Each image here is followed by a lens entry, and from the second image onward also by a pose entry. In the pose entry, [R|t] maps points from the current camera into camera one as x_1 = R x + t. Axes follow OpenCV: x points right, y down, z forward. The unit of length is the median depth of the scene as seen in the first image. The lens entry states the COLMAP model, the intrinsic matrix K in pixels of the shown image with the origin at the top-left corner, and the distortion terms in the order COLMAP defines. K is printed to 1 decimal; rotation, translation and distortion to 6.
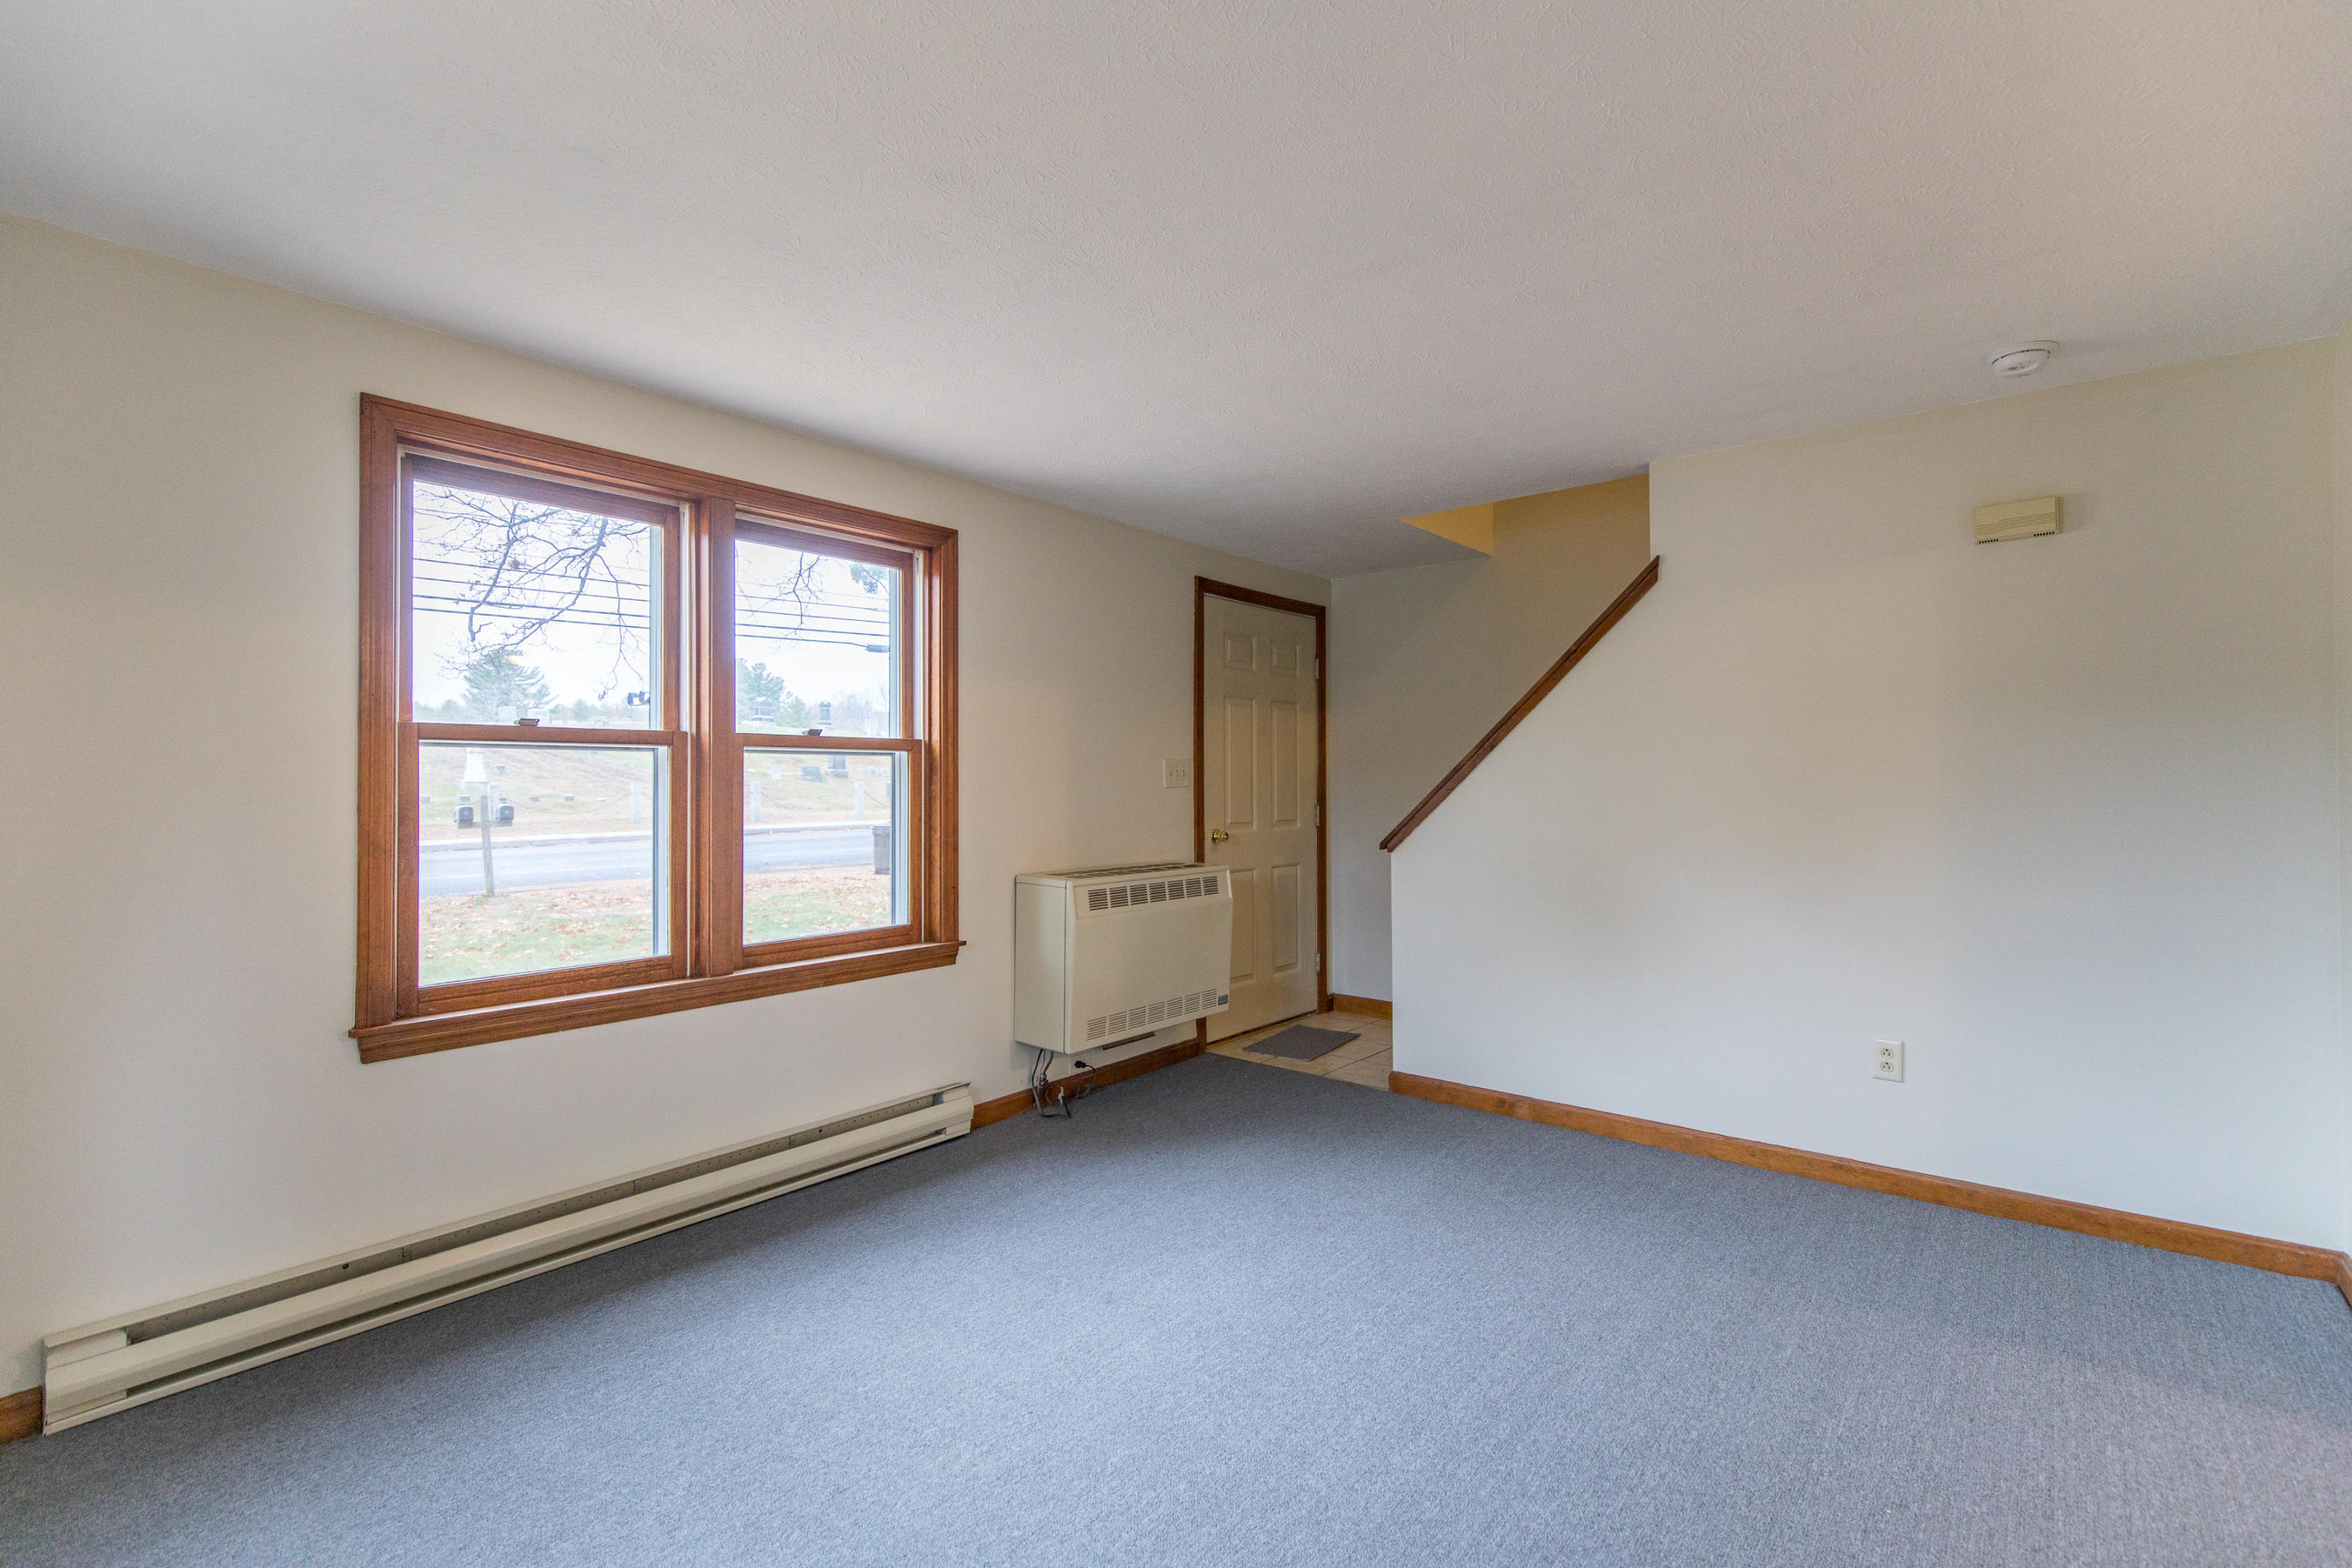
lens RADIAL K [[1055.4, 0, 1189.3], [0, 1055.4, 775.1], [0, 0, 1]] dist [0.004938, -0.000208]
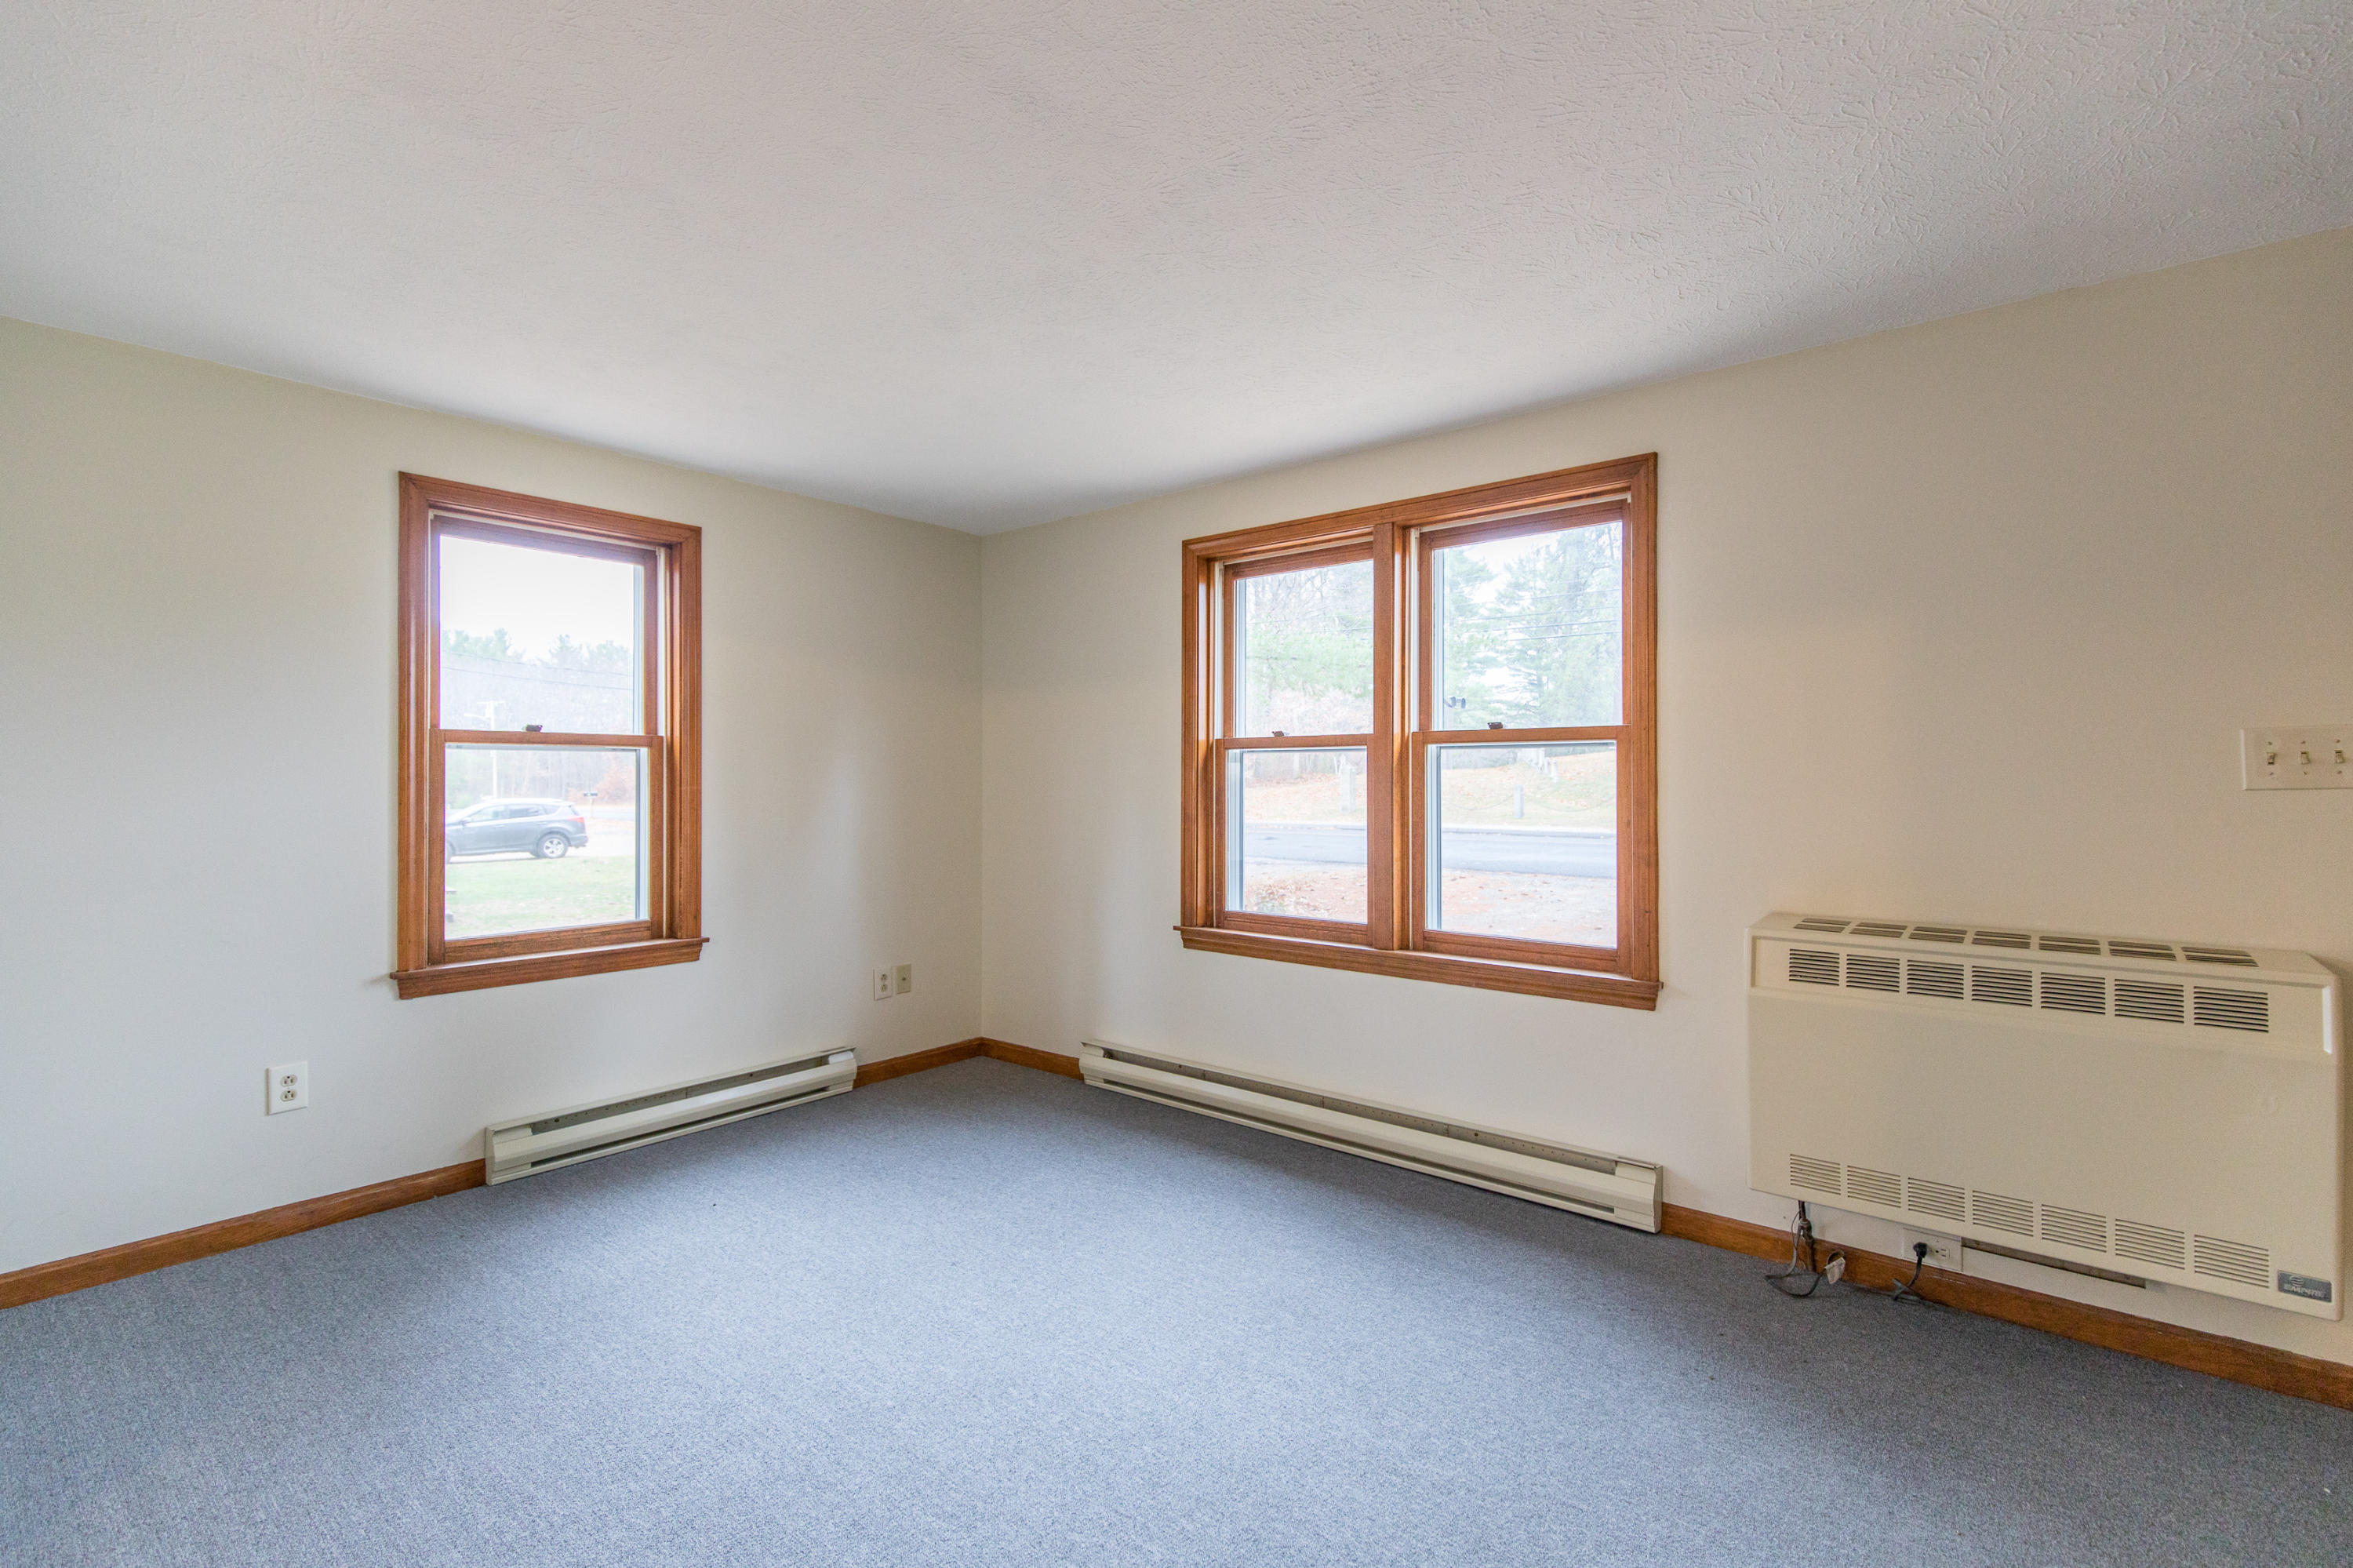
lens RADIAL K [[1000.8, 0, 1176.5], [0, 1000.8, 784.0], [0, 0, 1]] dist [0.000395, -0.000052]
pose [[0.014937, 0.003600, -0.999882, 0.541299], [0.001357, 0.999993, 0.003620, 0.008521], [0.999888, -0.001411, 0.014932, 0.672968]]
